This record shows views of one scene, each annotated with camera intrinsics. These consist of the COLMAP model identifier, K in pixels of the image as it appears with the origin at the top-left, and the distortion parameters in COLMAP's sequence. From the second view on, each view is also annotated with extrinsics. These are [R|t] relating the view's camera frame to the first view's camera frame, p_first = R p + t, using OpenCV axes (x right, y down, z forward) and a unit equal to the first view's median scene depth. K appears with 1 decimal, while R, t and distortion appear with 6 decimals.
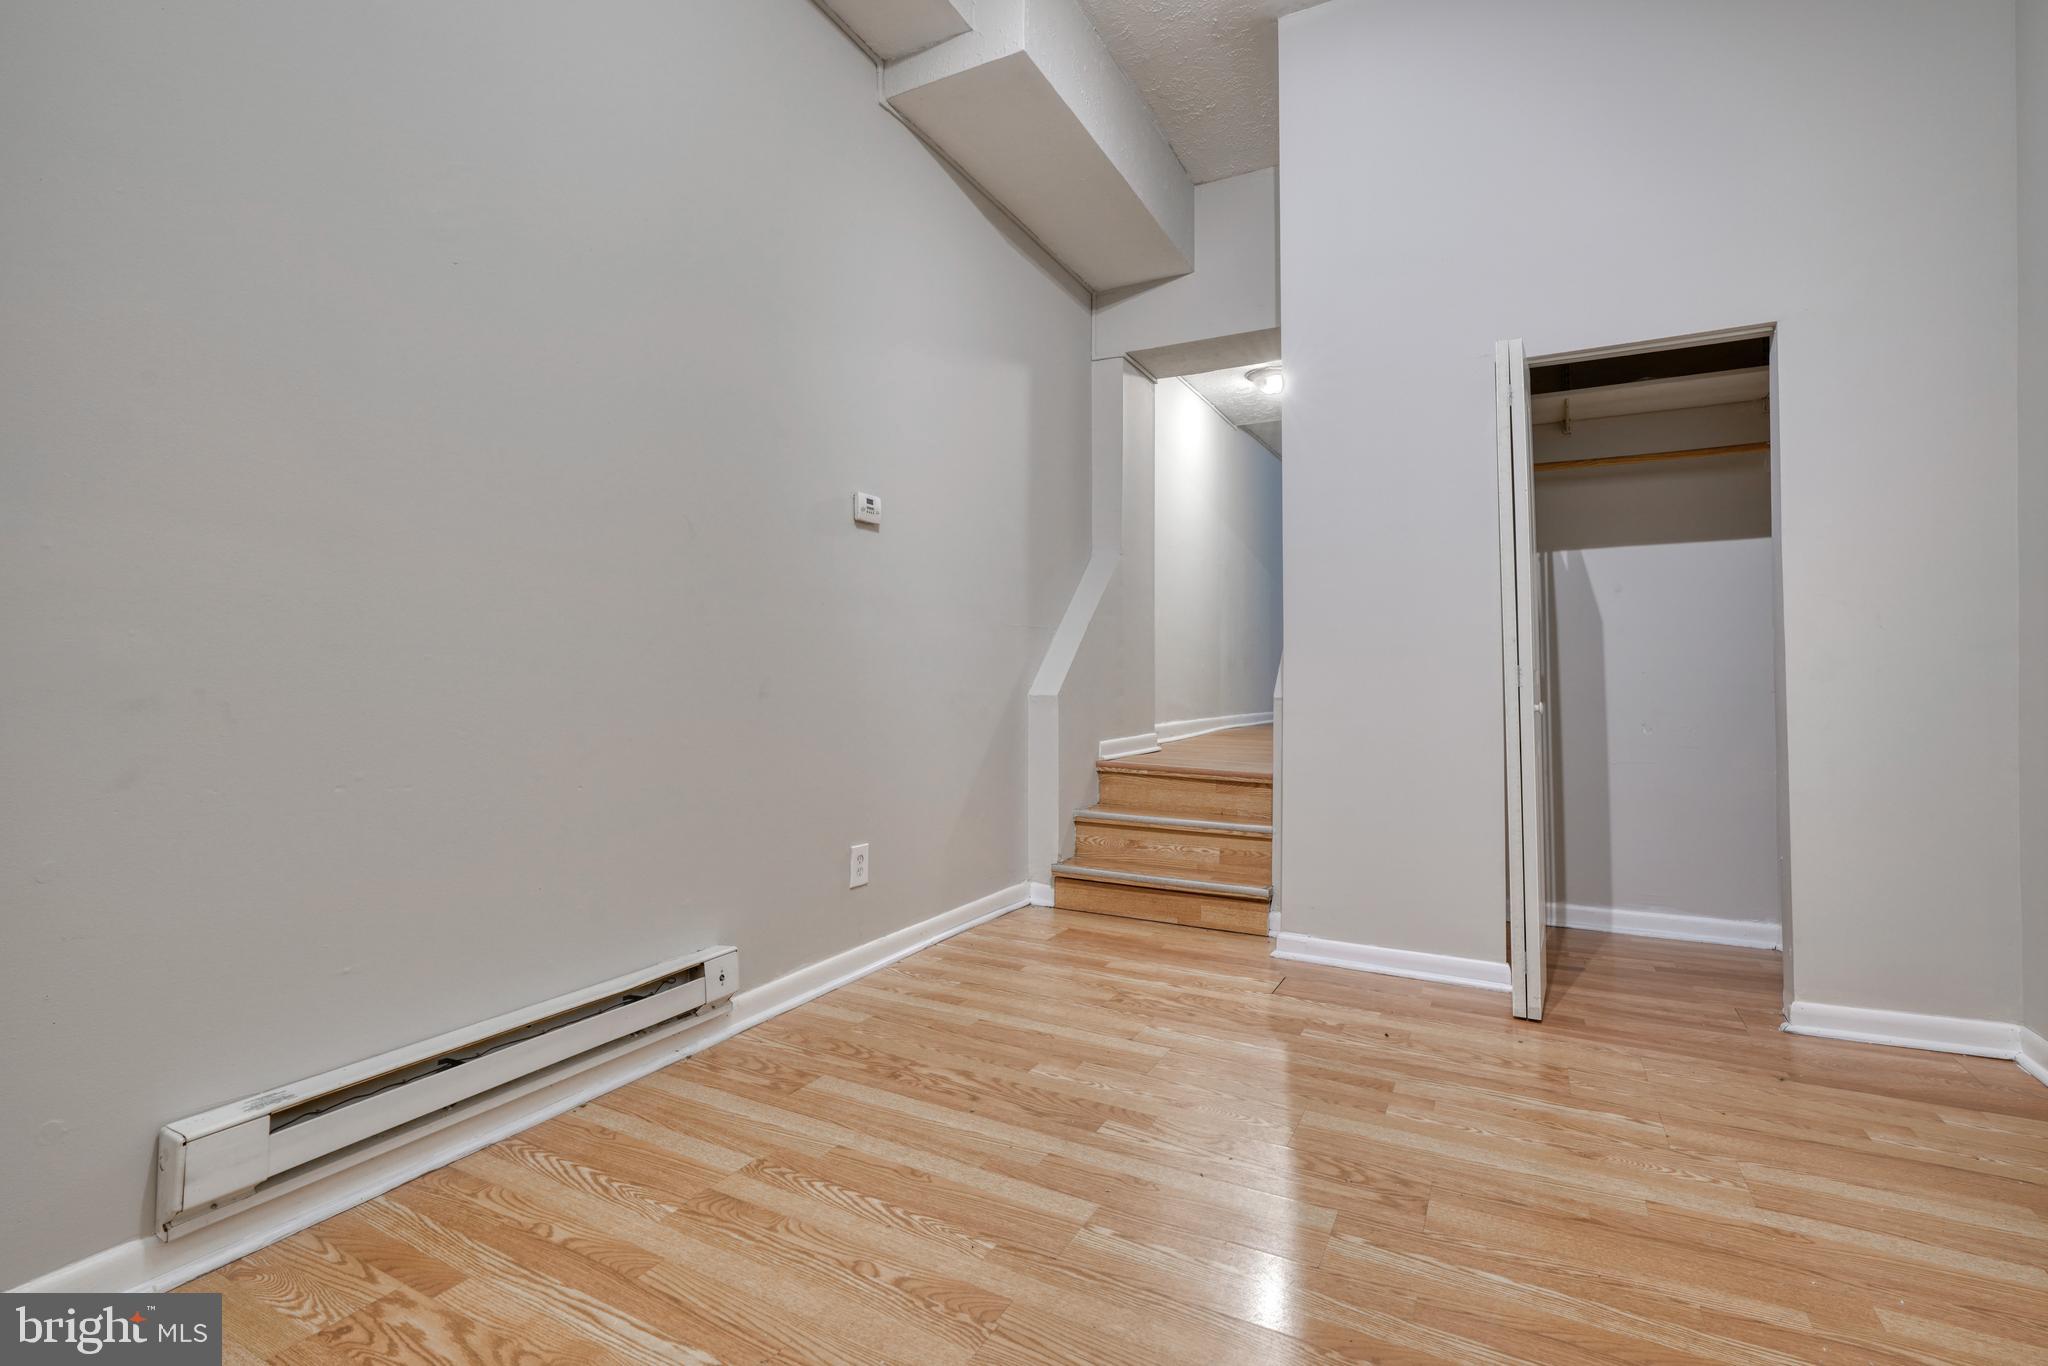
lens RADIAL K [[962.7, 0, 1019.4], [0, 962.7, 649.5], [0, 0, 1]] dist [-0.012825, 0.006359]
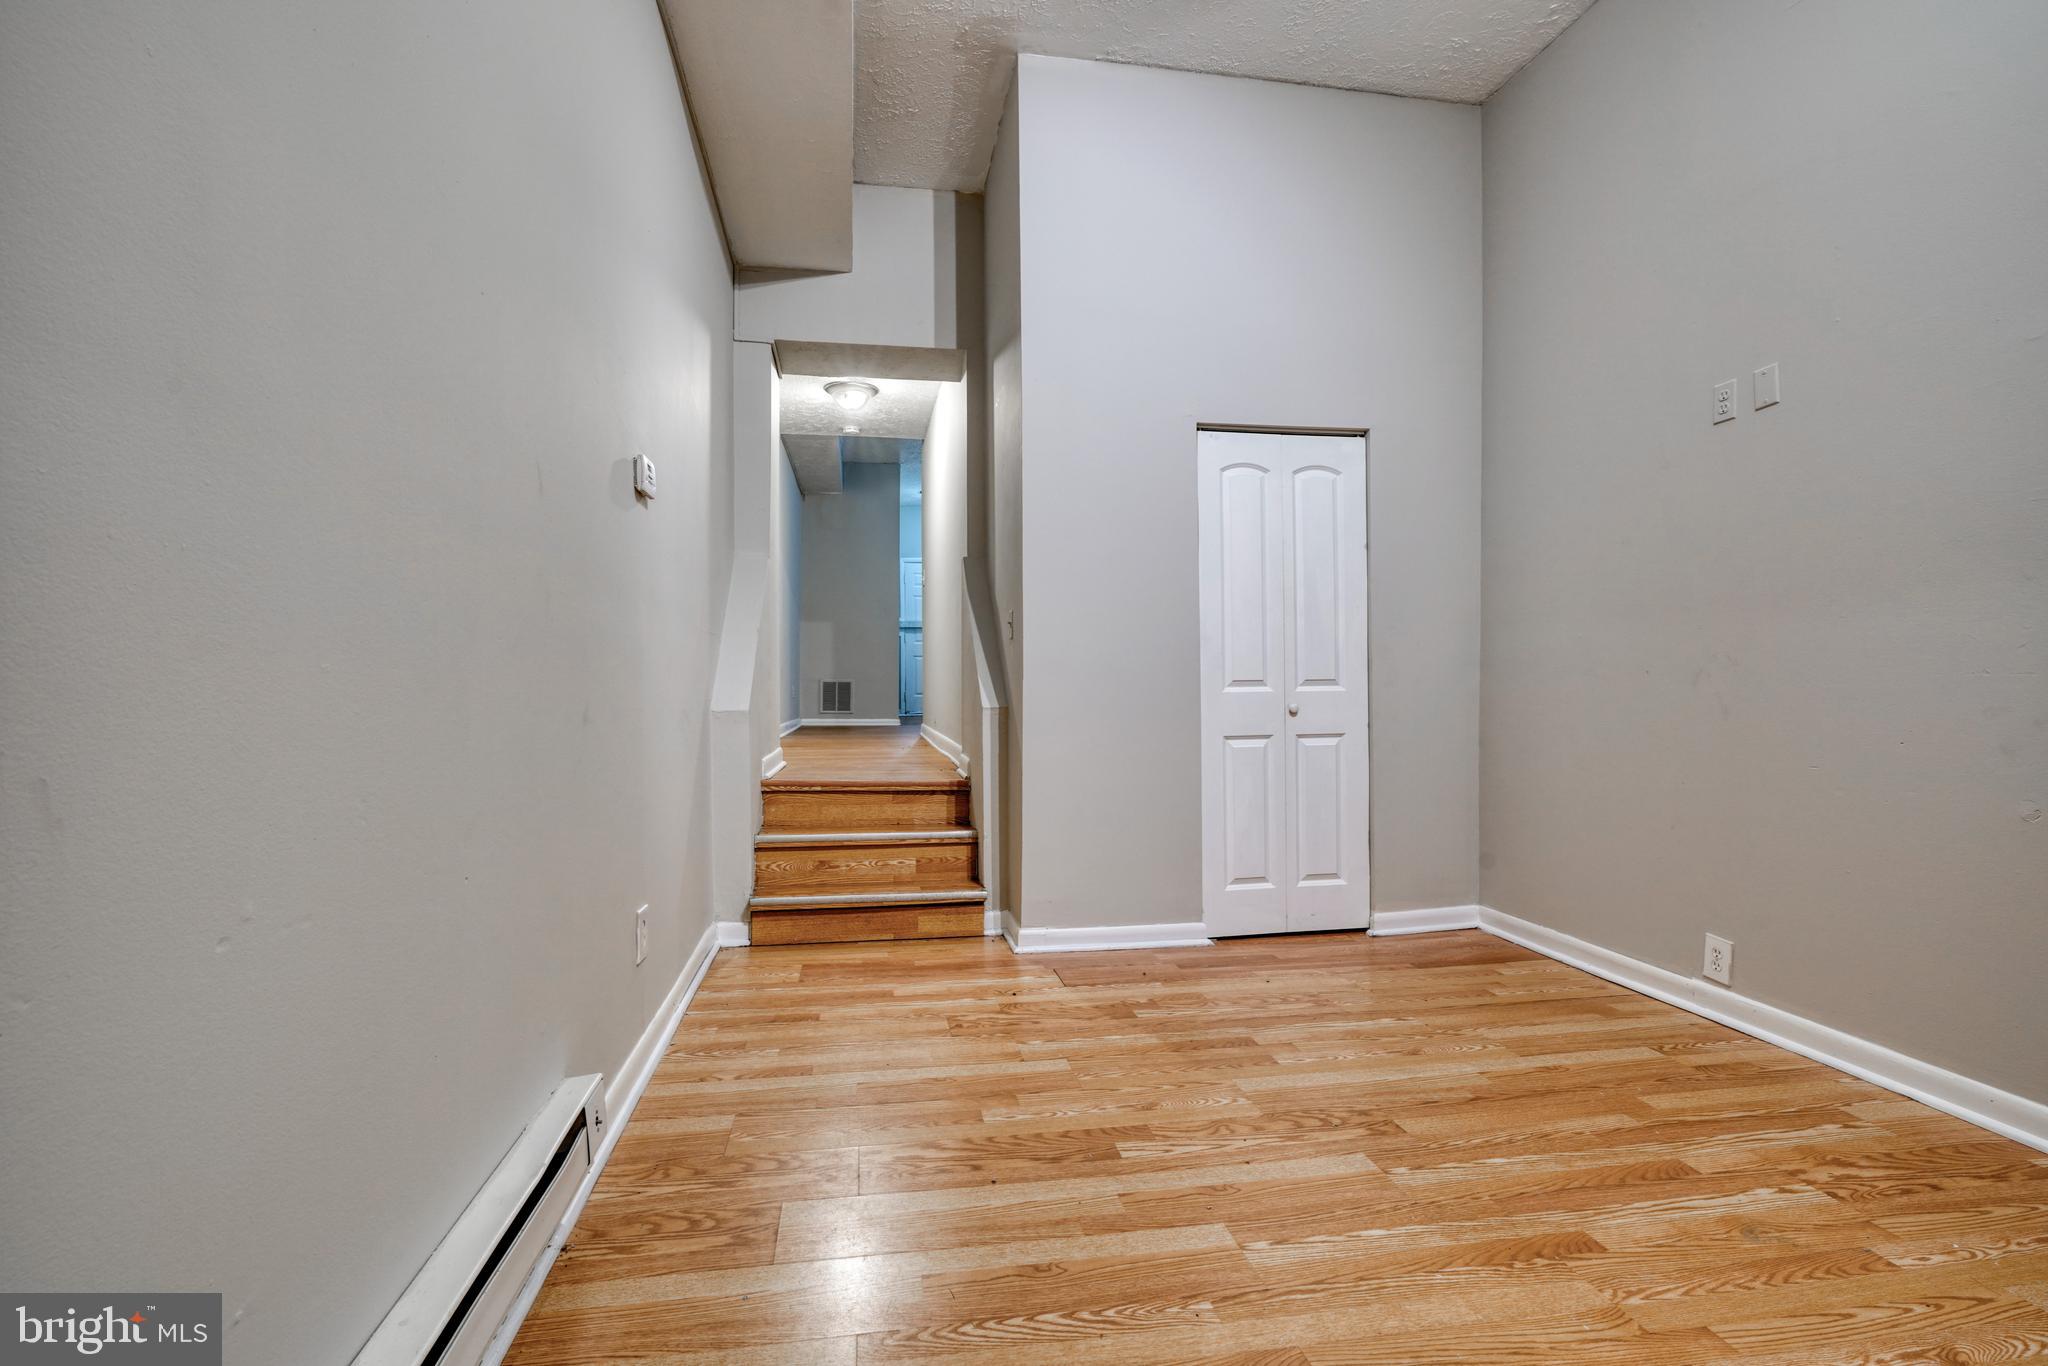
lens RADIAL K [[921.6, 0, 1014.3], [0, 921.6, 678.5], [0, 0, 1]] dist [-0.013552, 0.006666]
pose [[0.790533, -0.004032, 0.612406, -0.450890], [-0.008715, 0.999803, 0.017833, 0.000936], [-0.612357, -0.019435, 0.790342, 0.267344]]
